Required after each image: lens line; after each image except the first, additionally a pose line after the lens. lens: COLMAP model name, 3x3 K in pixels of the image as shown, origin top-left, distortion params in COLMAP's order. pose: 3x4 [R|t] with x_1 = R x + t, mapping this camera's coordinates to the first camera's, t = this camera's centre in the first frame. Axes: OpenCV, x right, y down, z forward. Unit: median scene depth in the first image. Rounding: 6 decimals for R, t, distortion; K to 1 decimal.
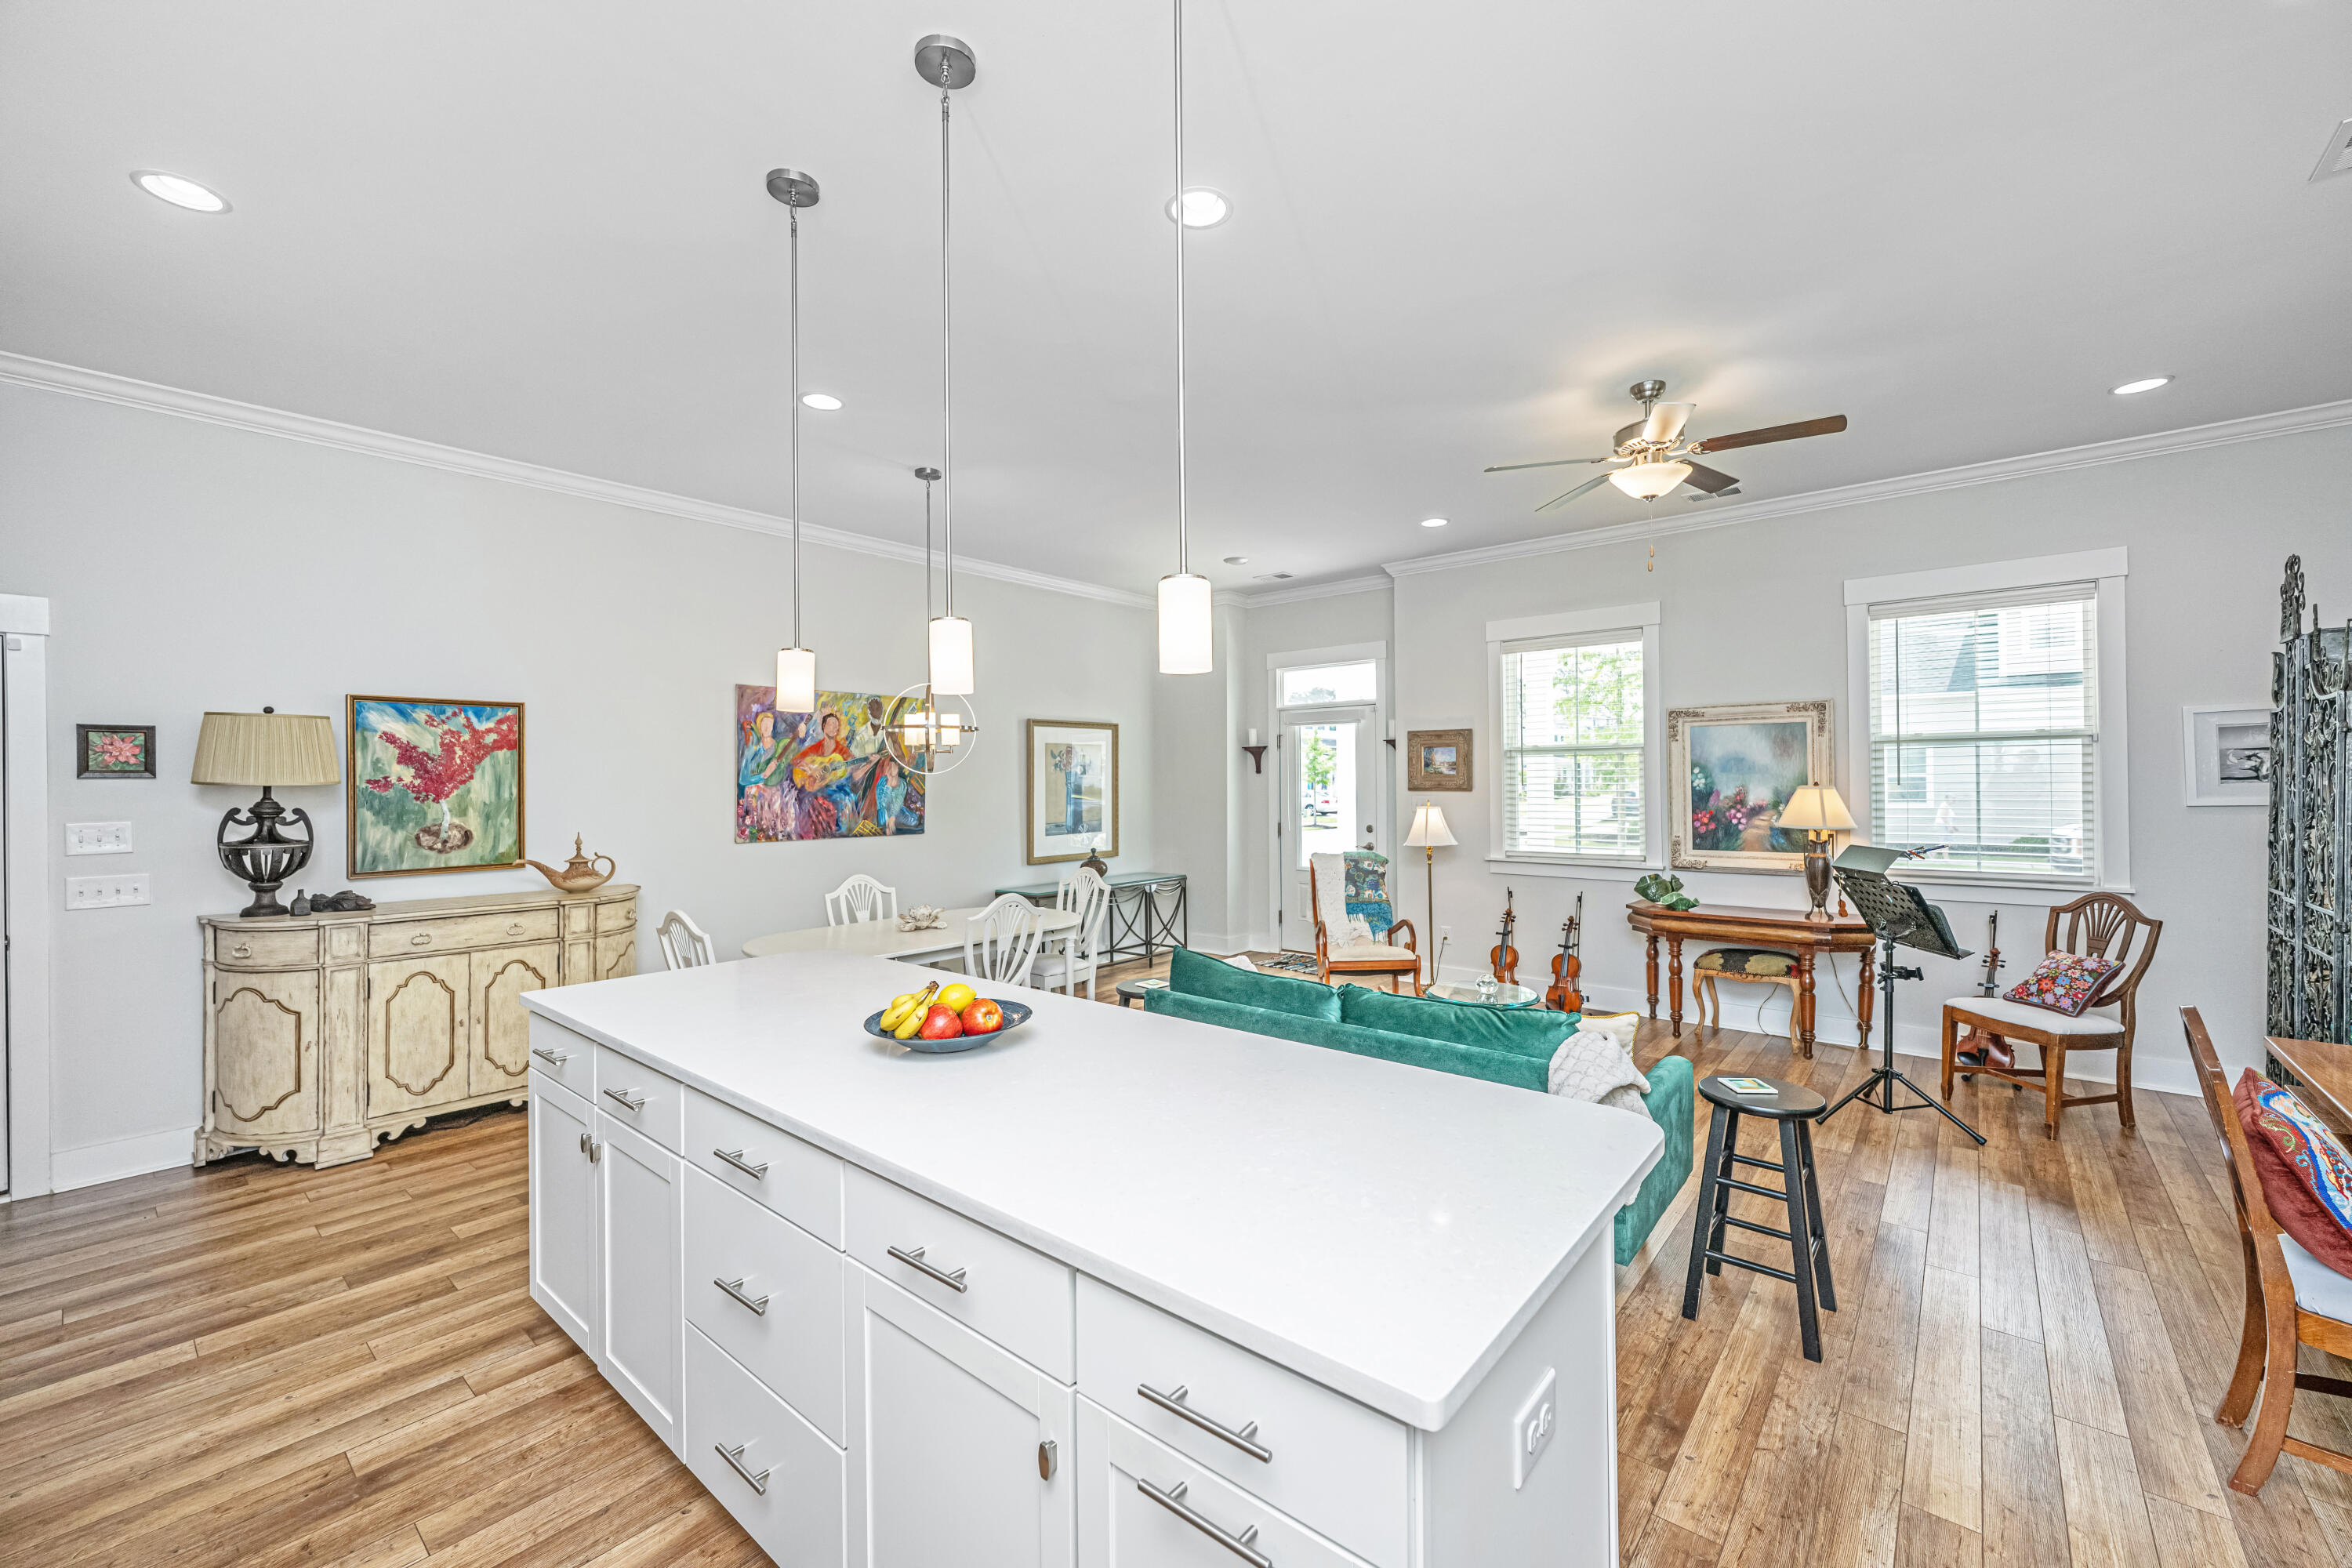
lens RADIAL K [[942.1, 0, 1188.1], [0, 942.1, 779.9], [0, 0, 1]] dist [-0.004281, 0.000037]
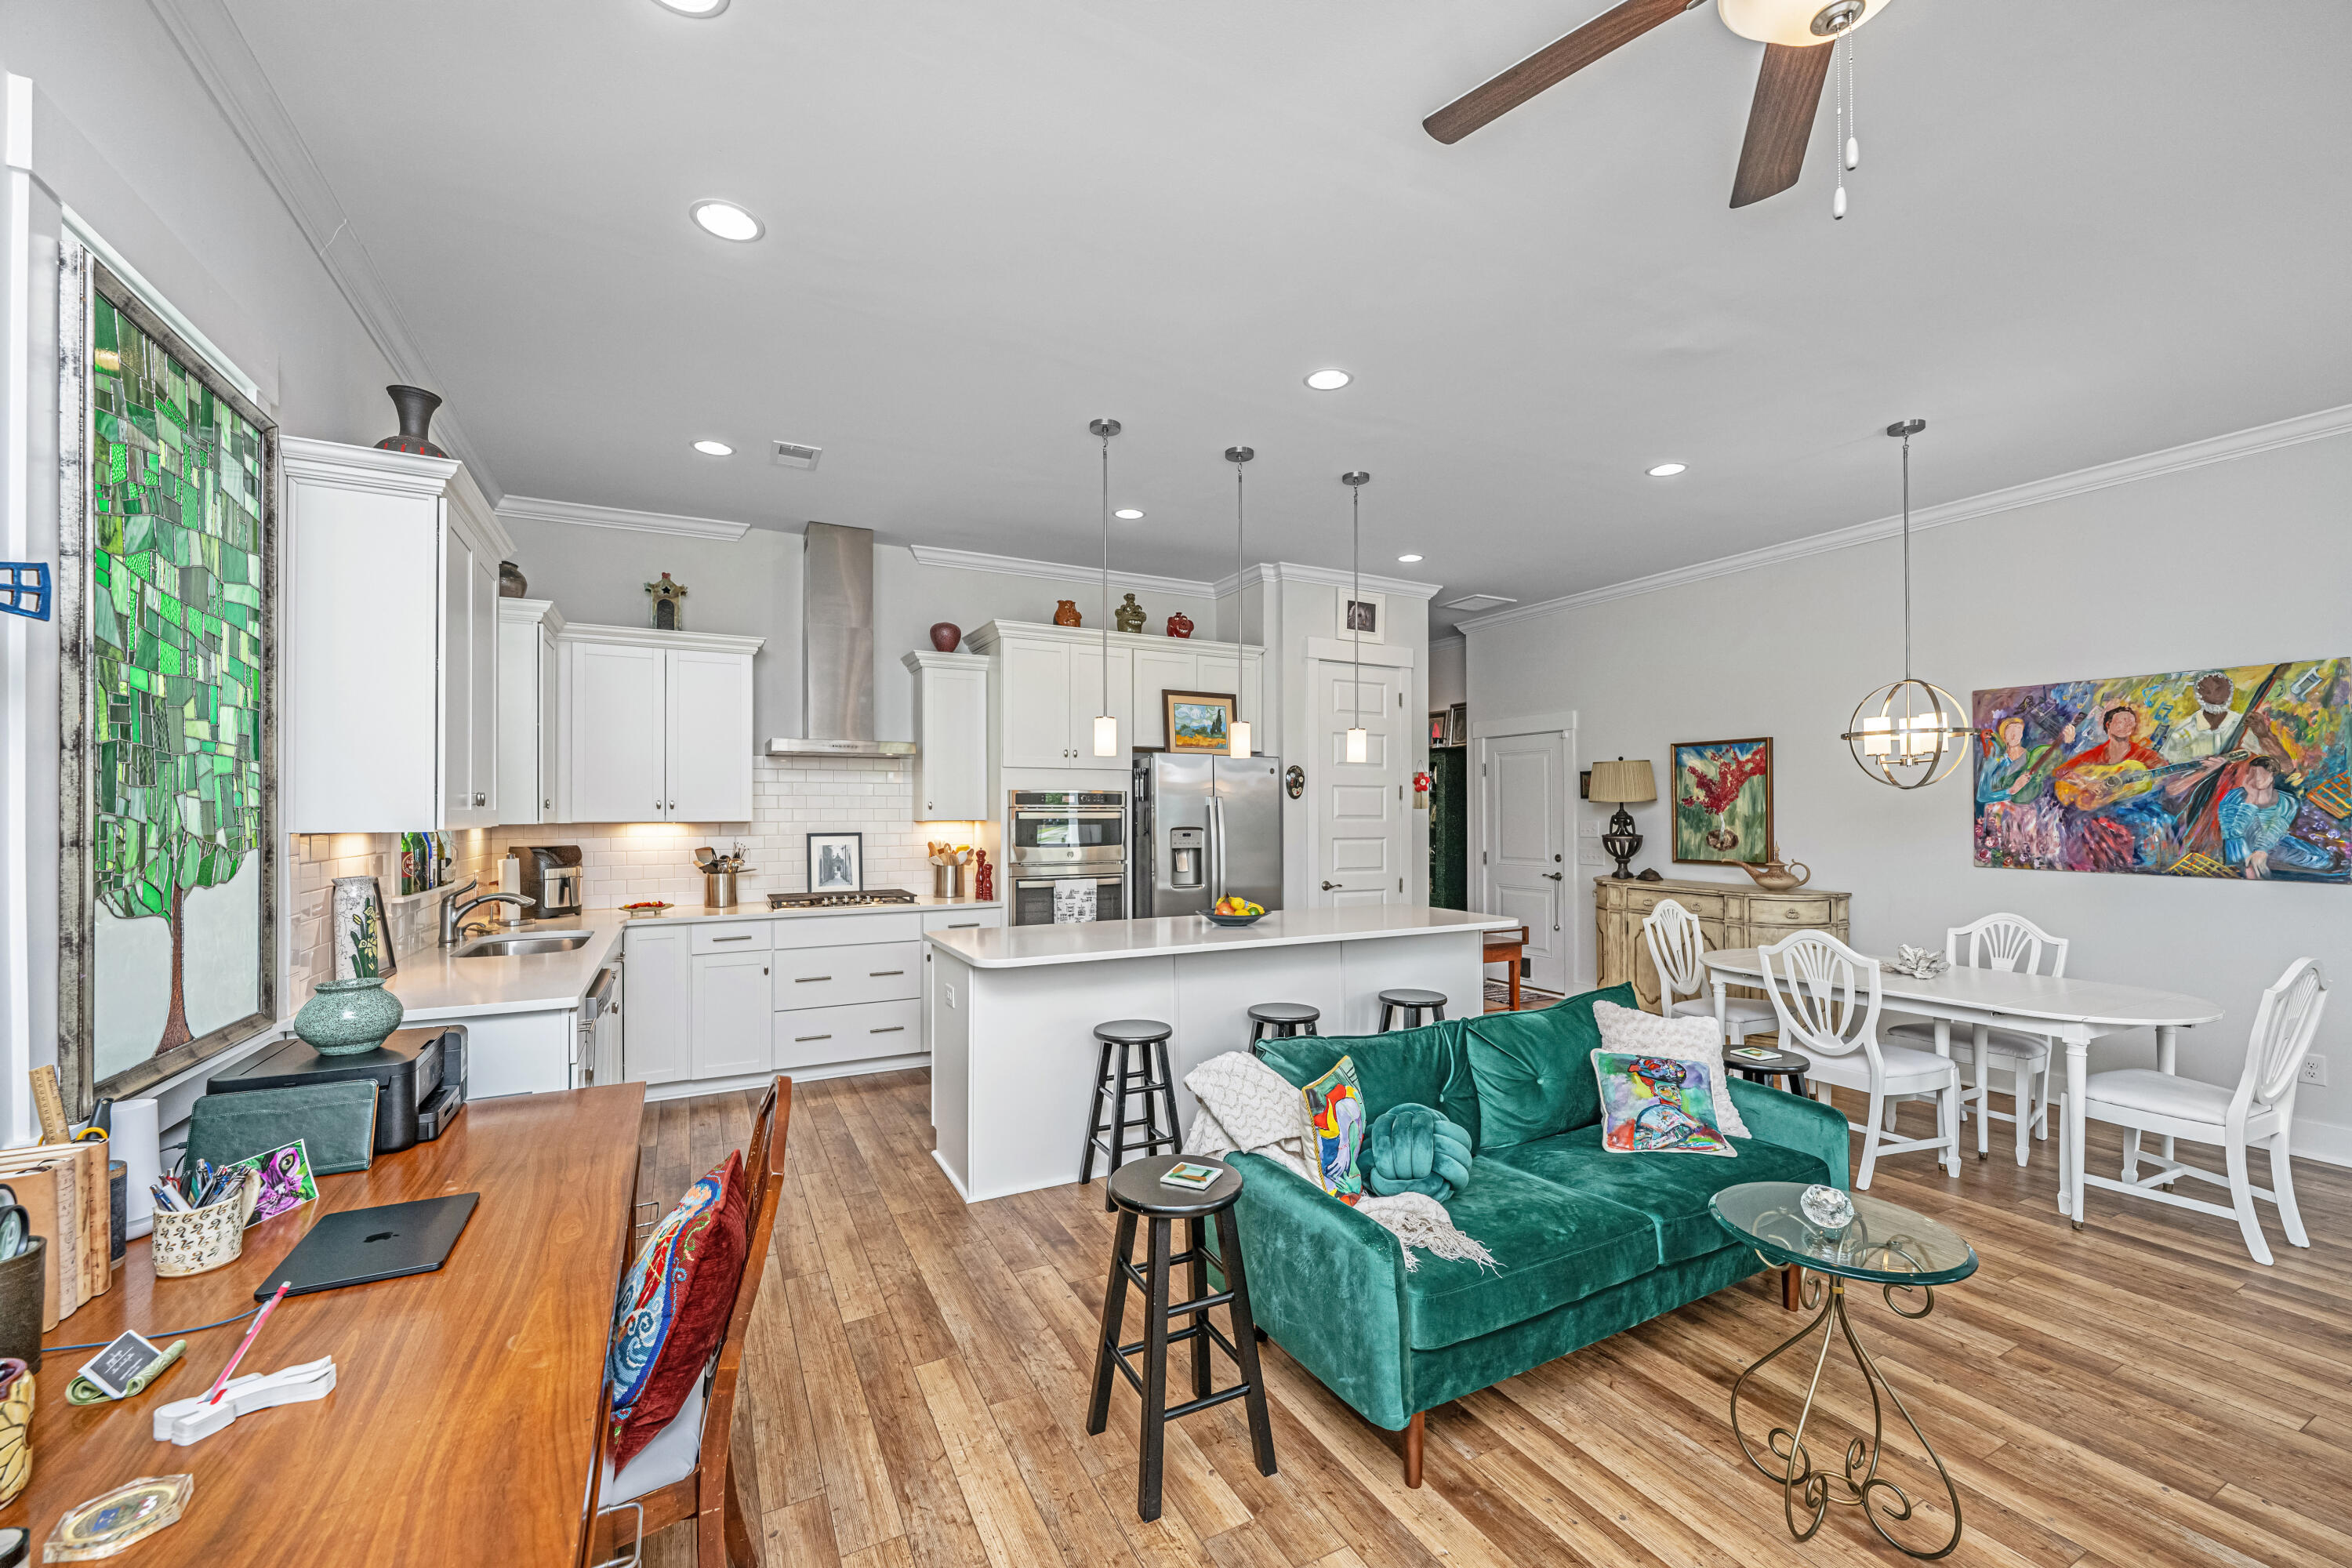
lens RADIAL K [[942.1, 0, 1159.0], [0, 942.1, 802.0], [0, 0, 1]] dist [-0.004281, 0.000037]
pose [[-0.381989, -0.001082, -0.924166, 0.640037], [0.003997, 0.999988, -0.002823, 0.004556], [0.924158, -0.004772, -0.381980, 0.606782]]
